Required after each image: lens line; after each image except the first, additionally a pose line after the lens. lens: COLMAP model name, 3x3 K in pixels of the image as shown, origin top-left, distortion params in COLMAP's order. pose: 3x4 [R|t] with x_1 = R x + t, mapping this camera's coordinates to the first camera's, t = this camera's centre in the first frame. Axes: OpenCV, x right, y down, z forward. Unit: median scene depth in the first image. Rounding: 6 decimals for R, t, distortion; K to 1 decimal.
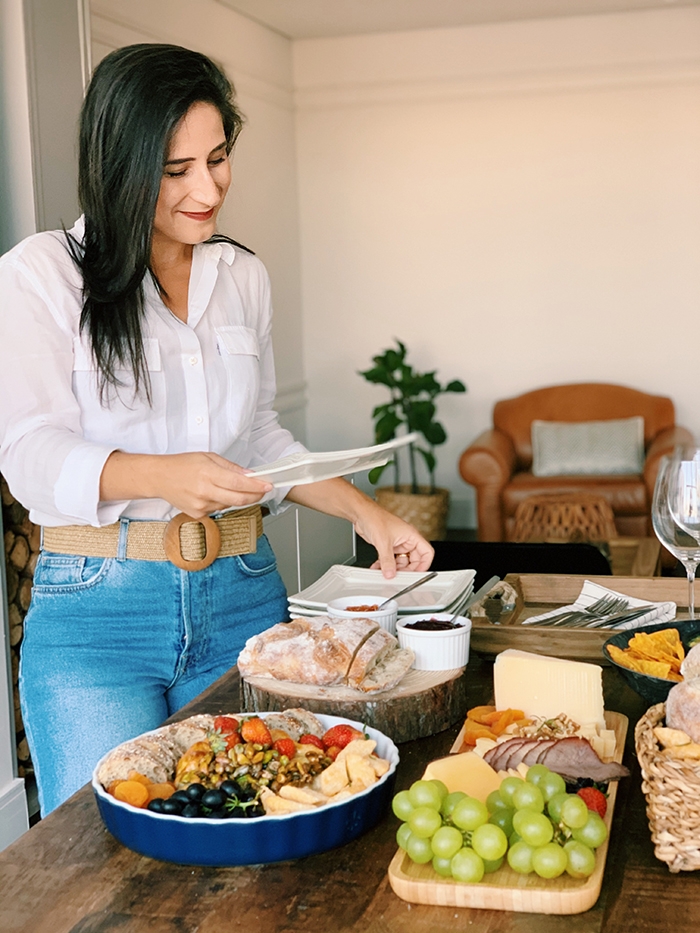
lens RADIAL K [[1431.7, 0, 350.0], [0, 1431.7, 466.5], [0, 0, 1]] dist [0.204309, -0.890141]
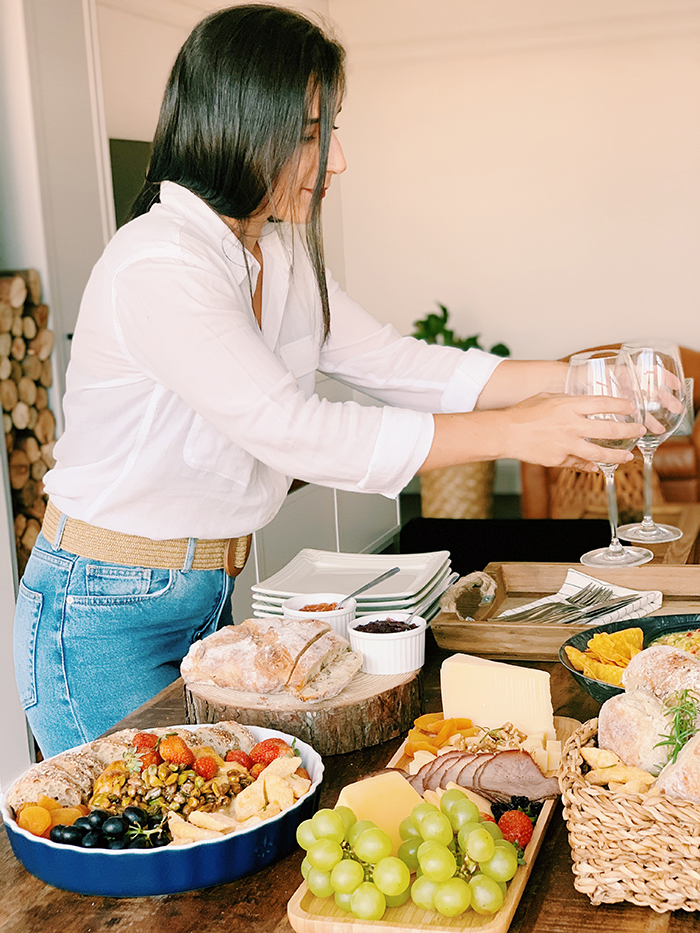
lens RADIAL K [[1431.7, 0, 350.0], [0, 1431.7, 466.5], [0, 0, 1]] dist [0.204309, -0.890141]
pose [[0.998281, -0.018706, -0.055546, 0.104340], [0.020318, 0.999384, 0.028607, -0.027597], [0.054977, -0.029686, 0.998046, 0.057220]]
